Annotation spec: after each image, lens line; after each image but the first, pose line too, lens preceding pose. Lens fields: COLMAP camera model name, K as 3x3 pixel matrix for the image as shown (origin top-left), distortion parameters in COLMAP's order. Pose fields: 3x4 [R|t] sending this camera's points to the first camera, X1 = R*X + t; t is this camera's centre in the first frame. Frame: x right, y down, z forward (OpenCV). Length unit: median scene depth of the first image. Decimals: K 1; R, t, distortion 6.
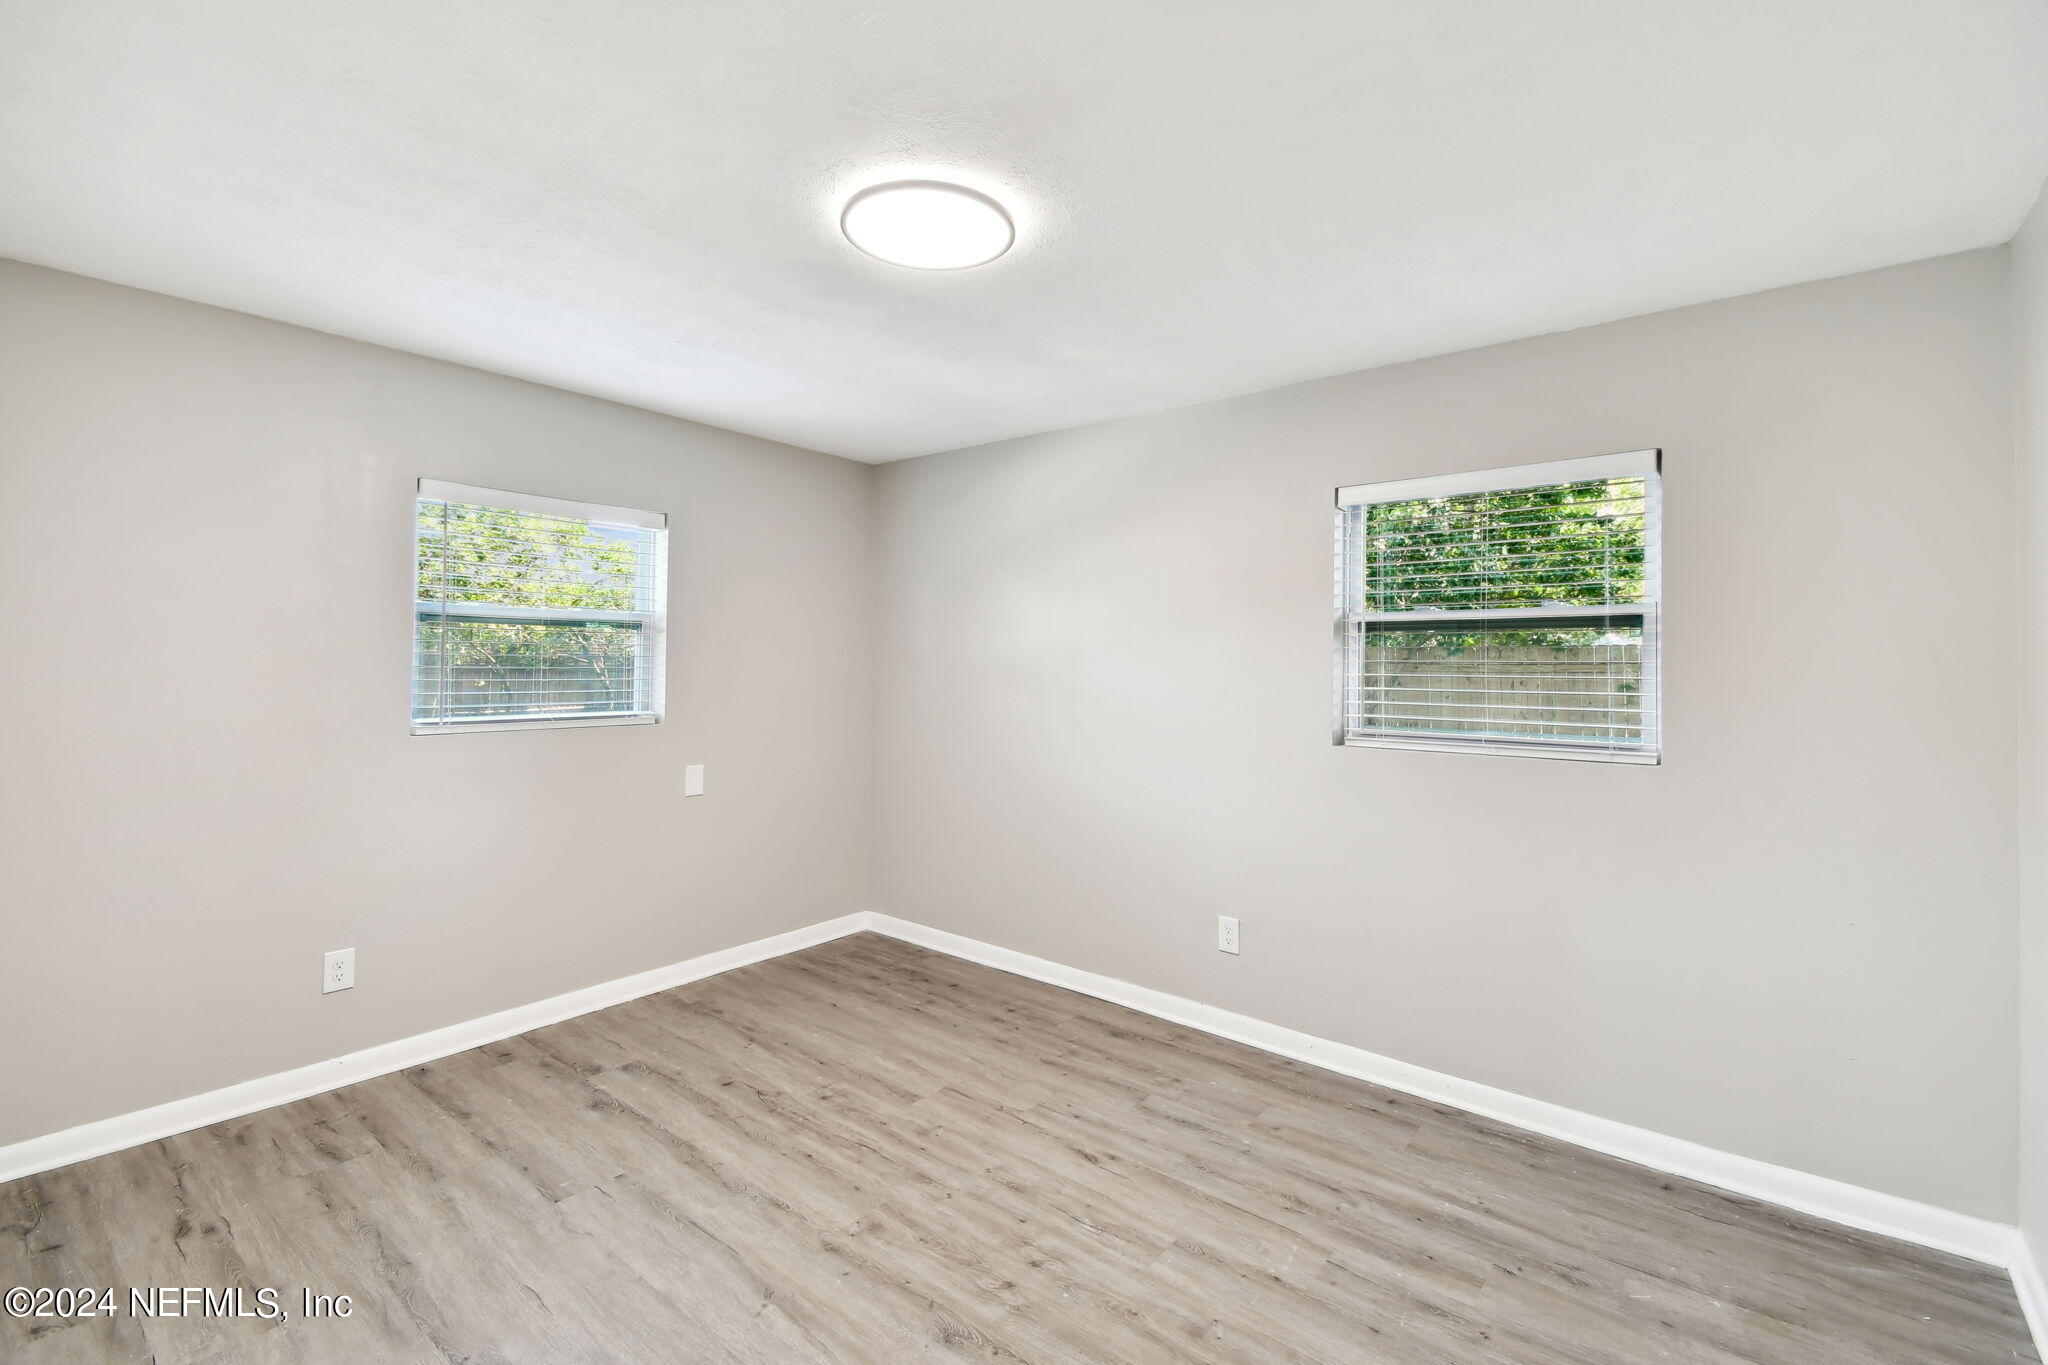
lens RADIAL K [[895.9, 0, 1023.1], [0, 895.9, 668.9], [0, 0, 1]] dist [0.031252, -0.005056]
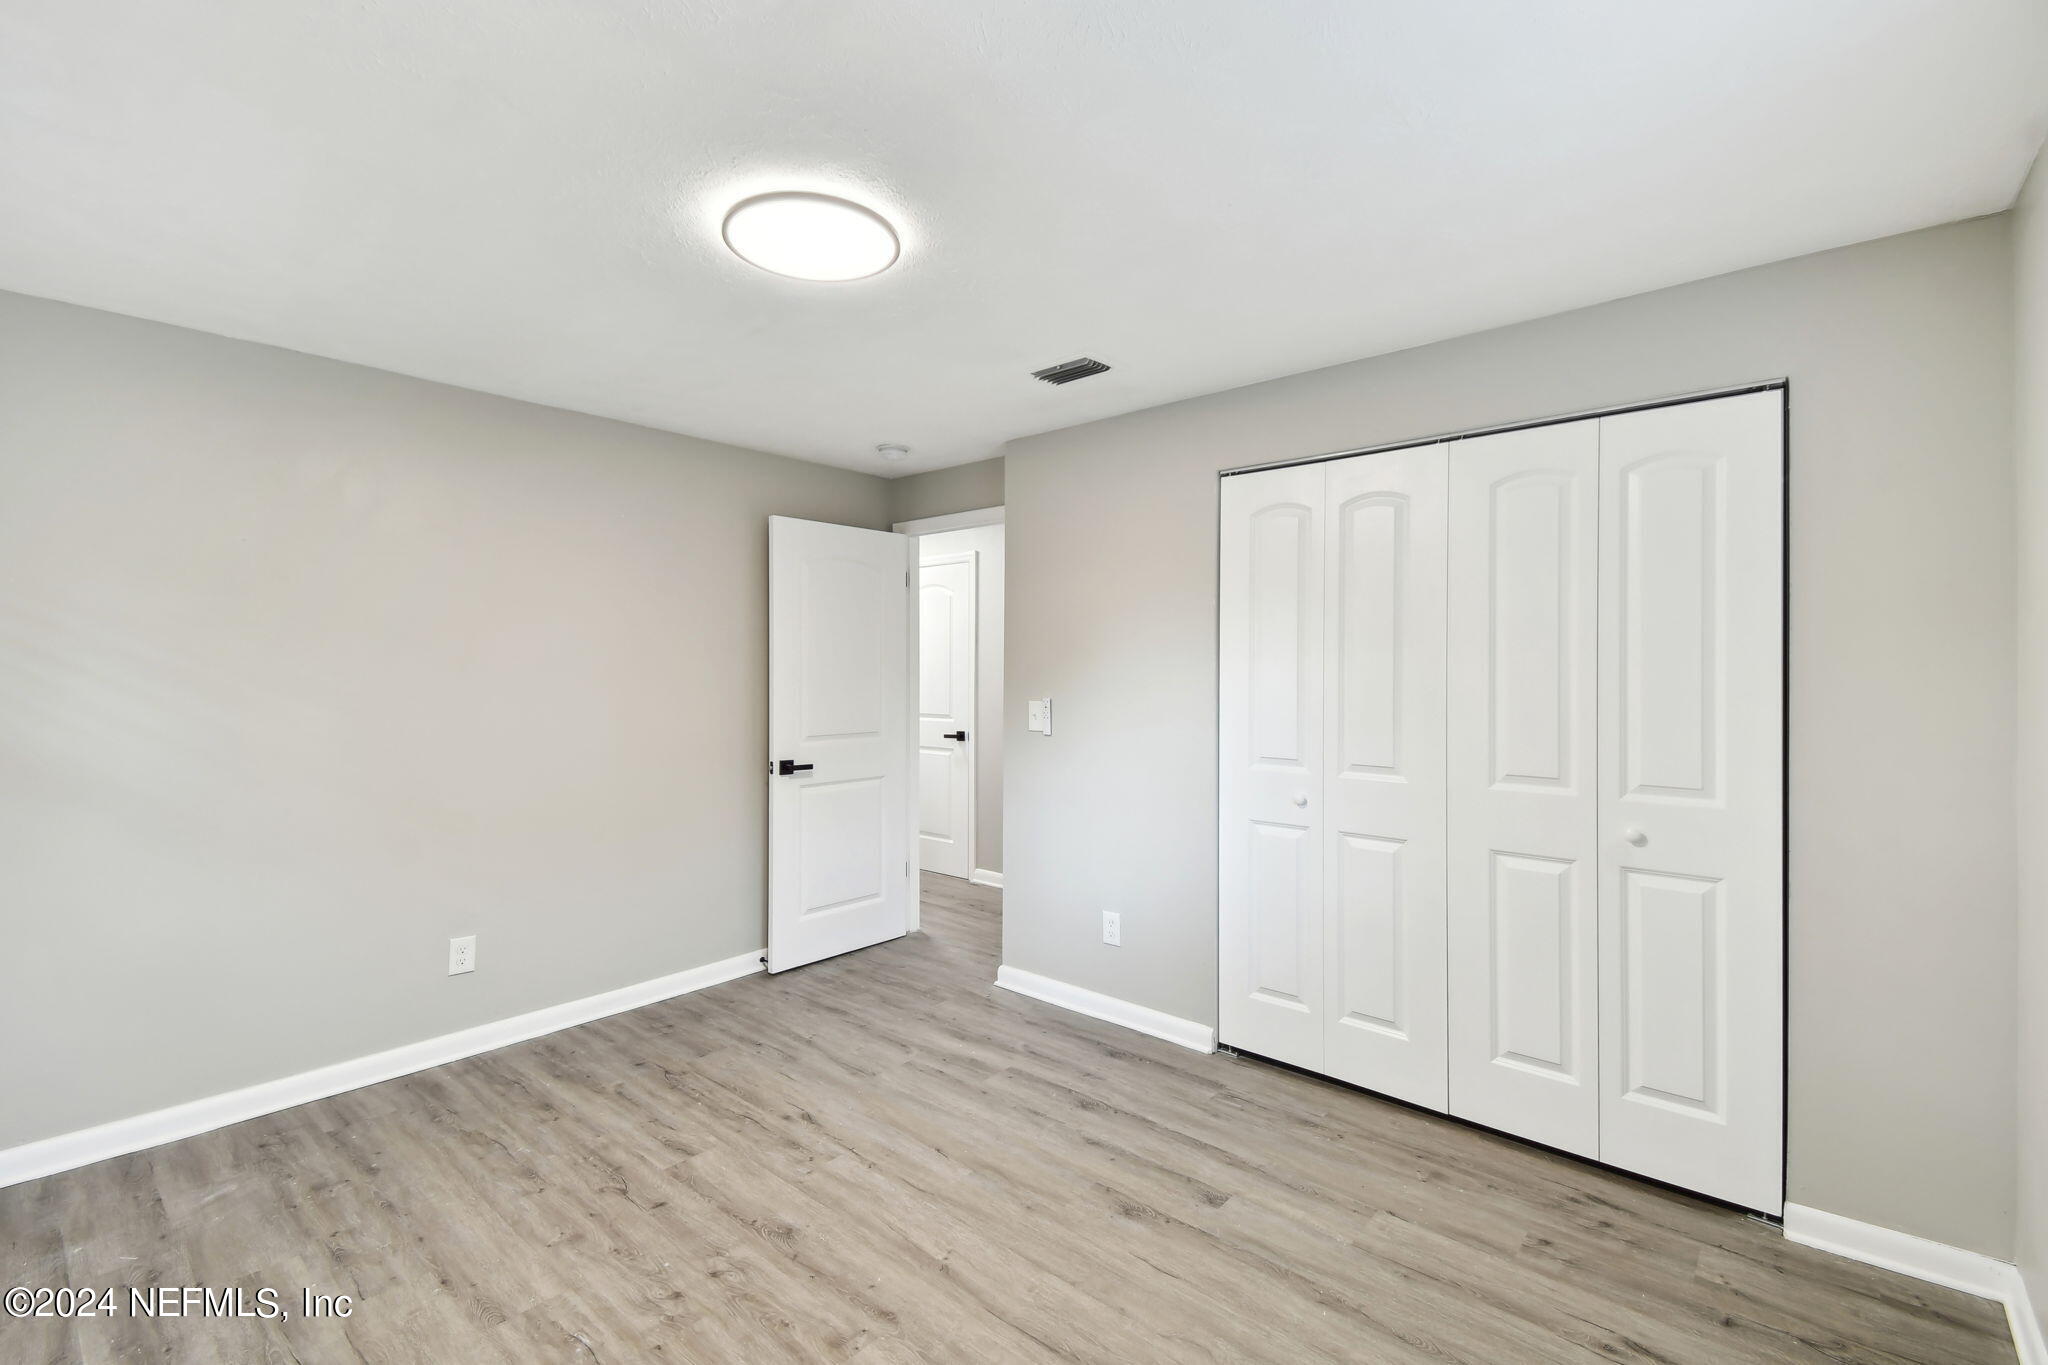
lens RADIAL K [[895.9, 0, 1012.9], [0, 895.9, 687.5], [0, 0, 1]] dist [0.031252, -0.005056]
pose [[-0.998735, -0.012393, 0.048738, -0.388779], [-0.011443, 0.999740, 0.019713, -0.010772], [-0.048970, 0.019131, -0.998617, 1.967107]]
